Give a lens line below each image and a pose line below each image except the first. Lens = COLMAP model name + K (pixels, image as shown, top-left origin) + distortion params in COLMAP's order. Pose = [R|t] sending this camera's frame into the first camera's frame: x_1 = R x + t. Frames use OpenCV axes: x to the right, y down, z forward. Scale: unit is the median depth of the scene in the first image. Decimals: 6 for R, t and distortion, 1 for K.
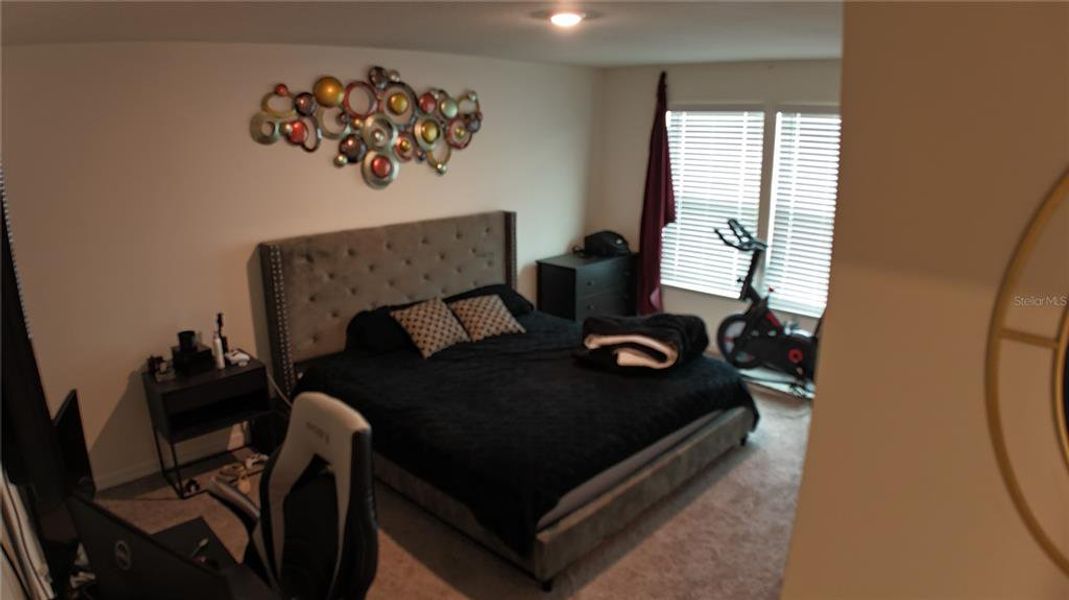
lens RADIAL K [[654.0, 0, 527.9], [0, 654.0, 298.0], [0, 0, 1]] dist [-0.183394, 0.021515]
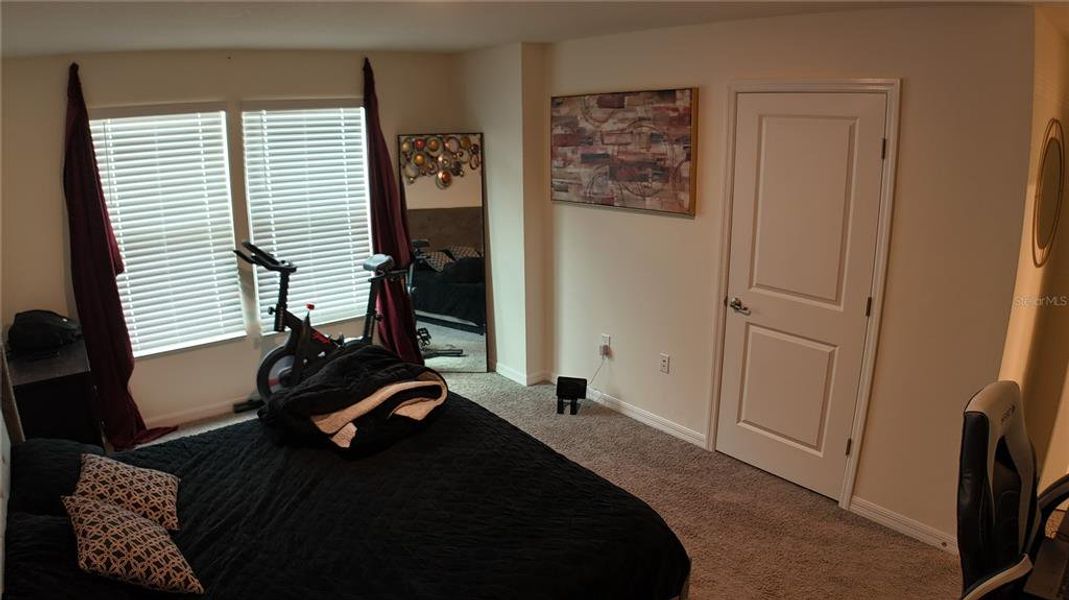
lens RADIAL K [[654.0, 0, 527.9], [0, 654.0, 298.0], [0, 0, 1]] dist [-0.183394, 0.021515]
pose [[0.132494, -0.243646, 0.960771, -0.419284], [0.265301, 0.942667, 0.202469, -0.121148], [-0.955019, 0.228068, 0.189538, 0.519176]]
